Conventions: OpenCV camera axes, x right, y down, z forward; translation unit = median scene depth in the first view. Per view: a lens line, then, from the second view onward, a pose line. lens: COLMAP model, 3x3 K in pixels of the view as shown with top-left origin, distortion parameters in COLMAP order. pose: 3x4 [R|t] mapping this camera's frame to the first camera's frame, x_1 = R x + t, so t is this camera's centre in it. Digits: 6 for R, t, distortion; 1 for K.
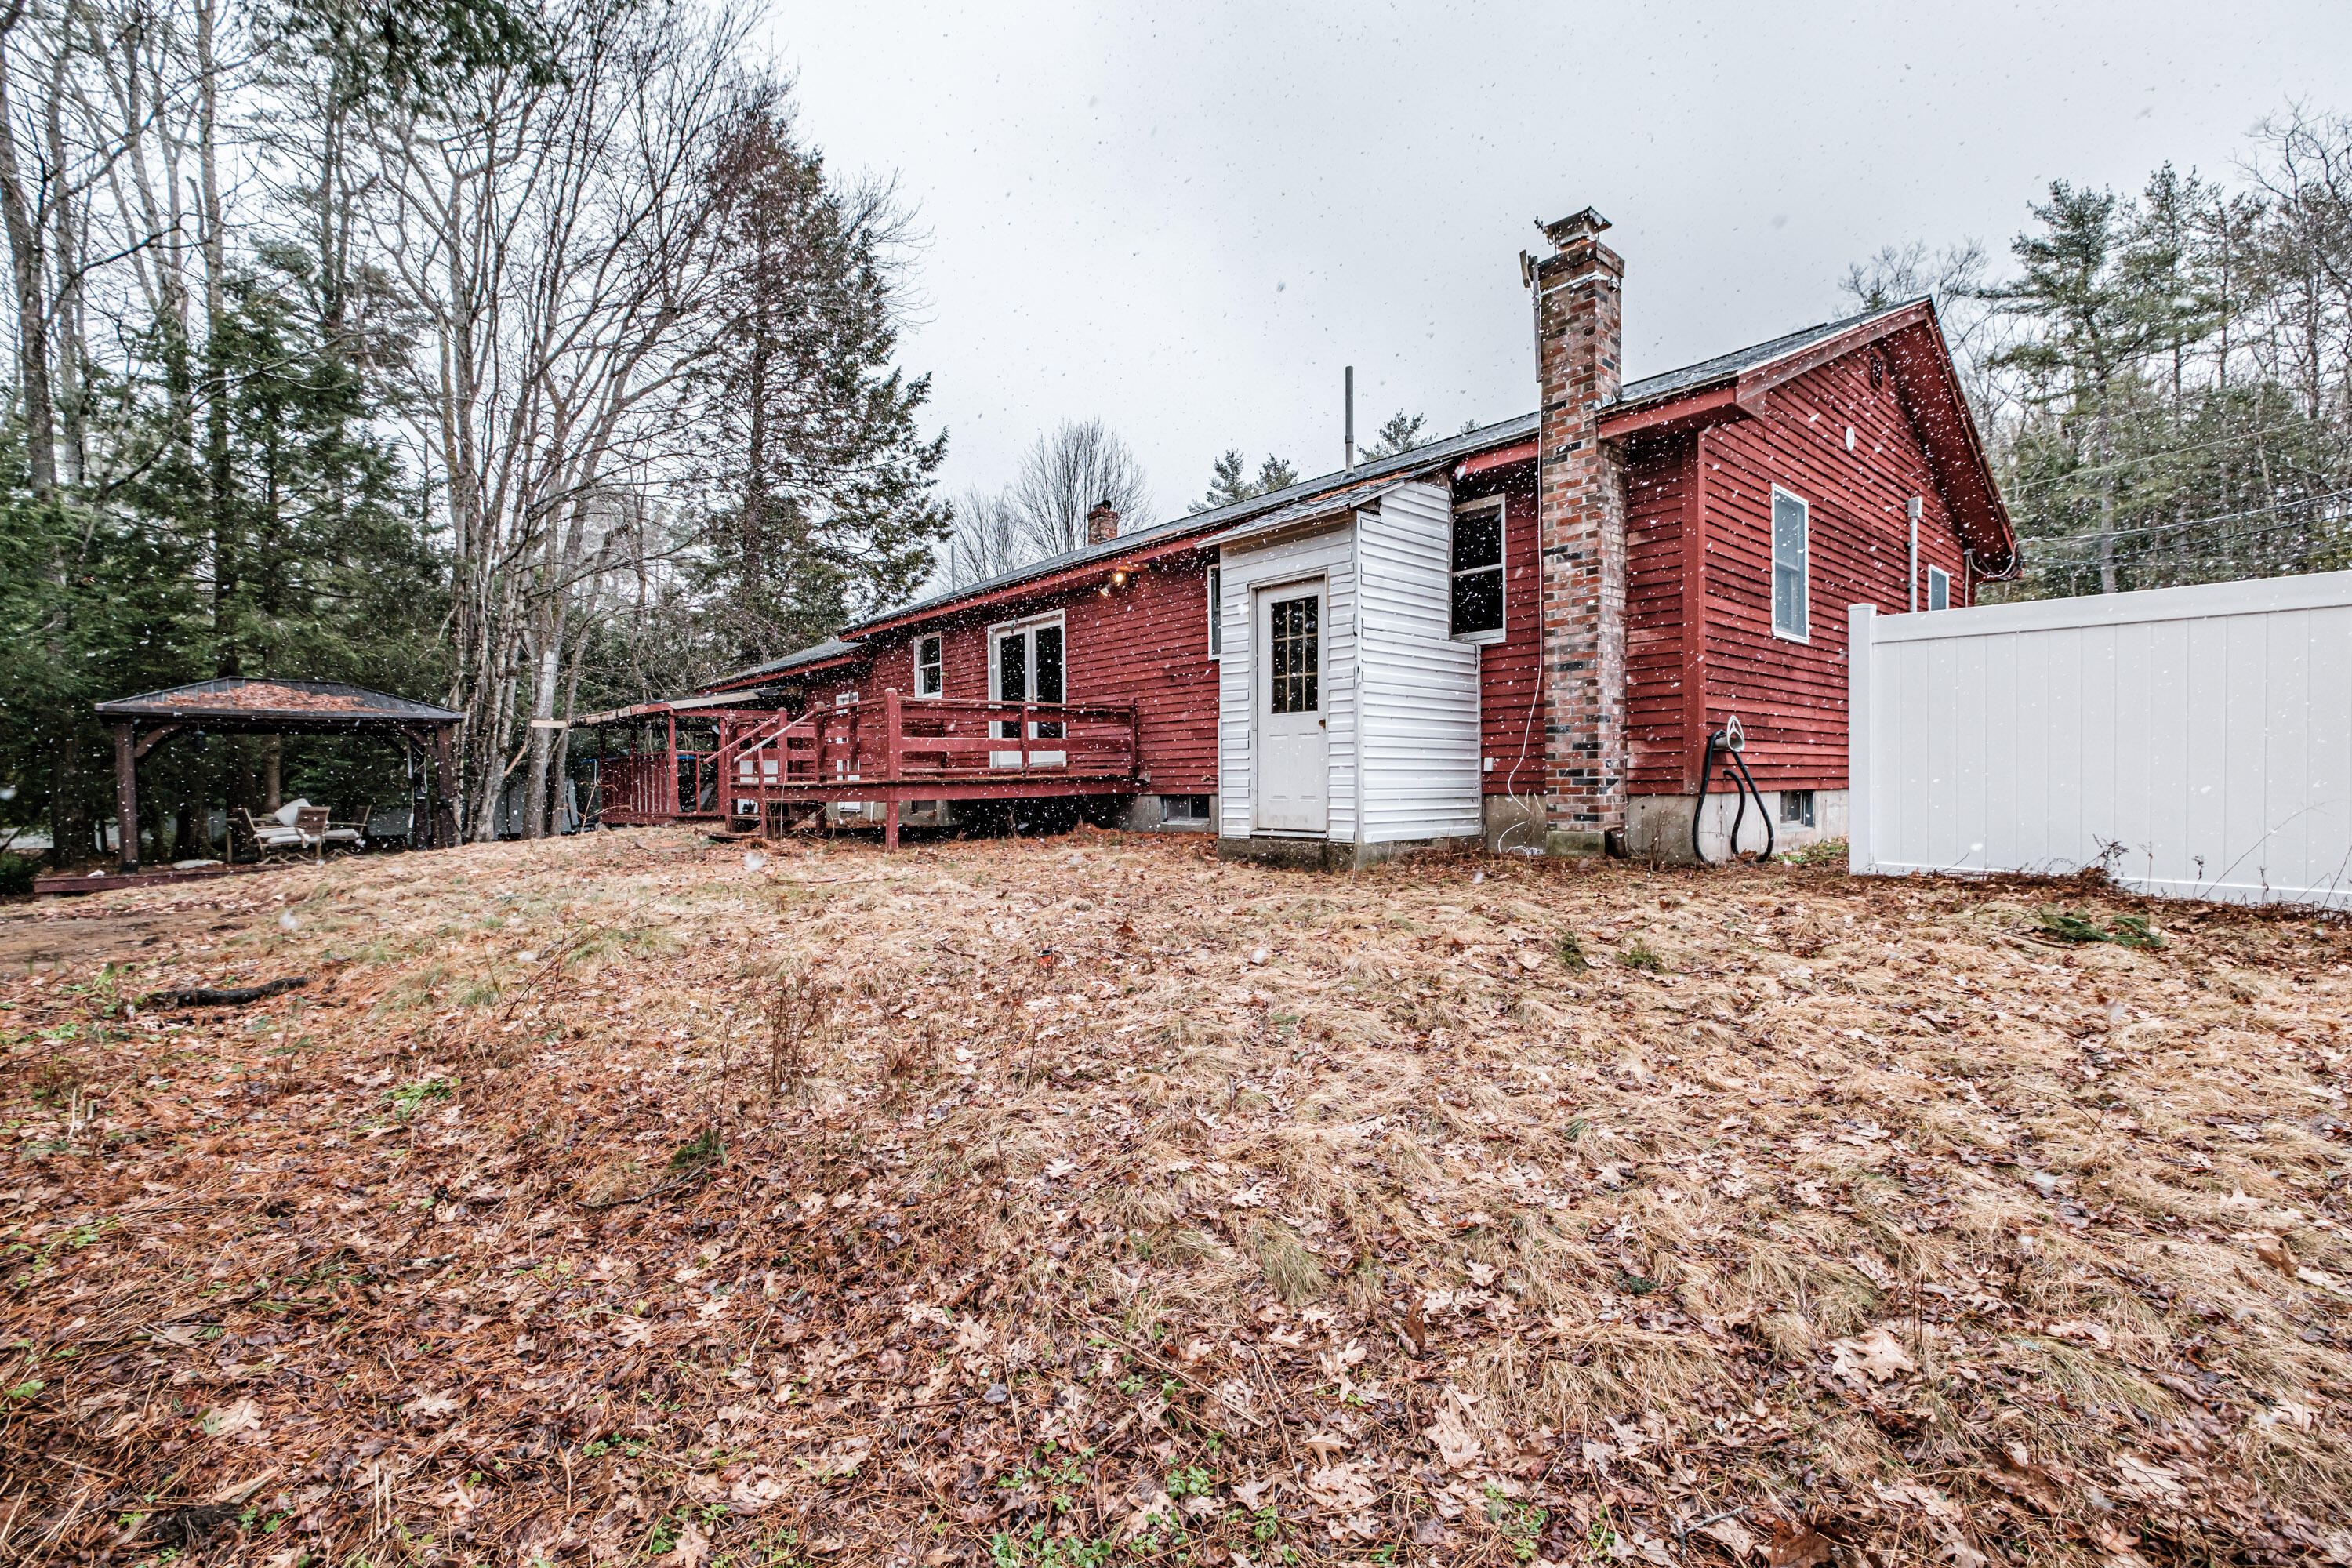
lens RADIAL K [[1029.2, 0, 1175.6], [0, 1029.2, 786.4], [0, 0, 1]] dist [-0.000257, -0.000330]
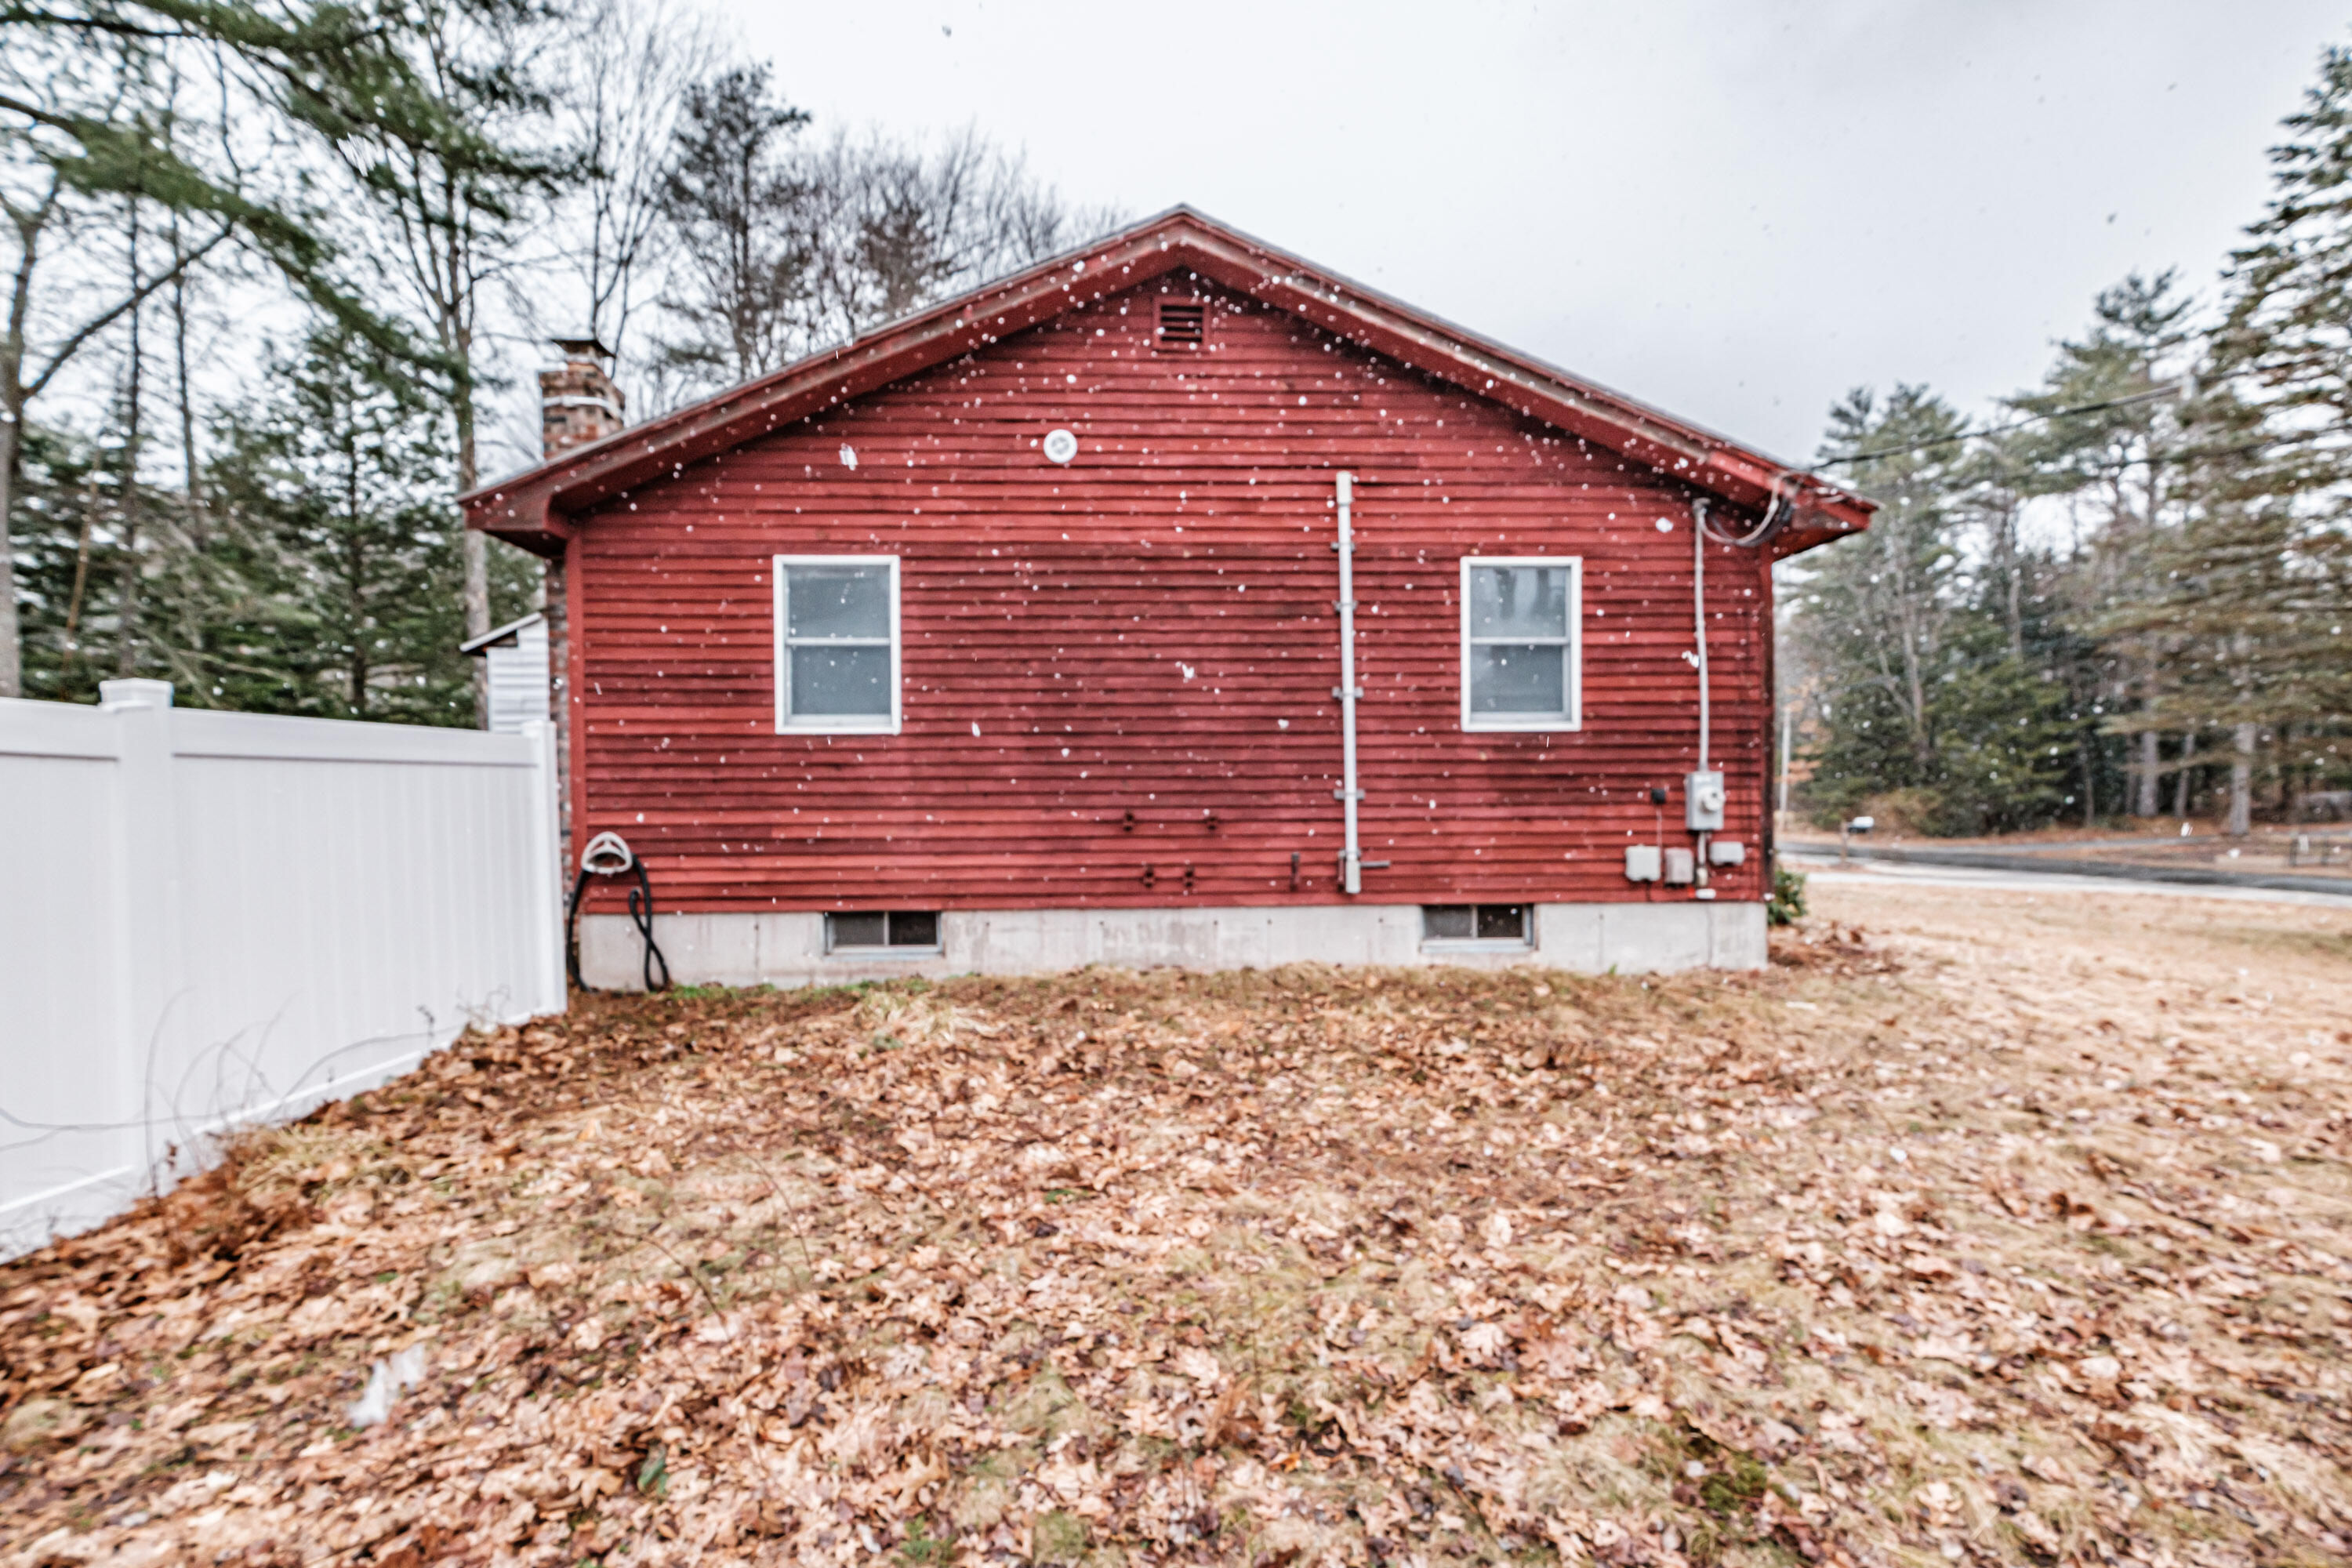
lens RADIAL K [[1029.2, 0, 1179.5], [0, 1029.2, 798.1], [0, 0, 1]] dist [-0.000257, -0.000330]
pose [[0.779435, 0.002068, -0.626480, 0.144321], [-0.001186, 0.999998, 0.001825, -0.009960], [0.626483, -0.000680, 0.779435, 0.054094]]
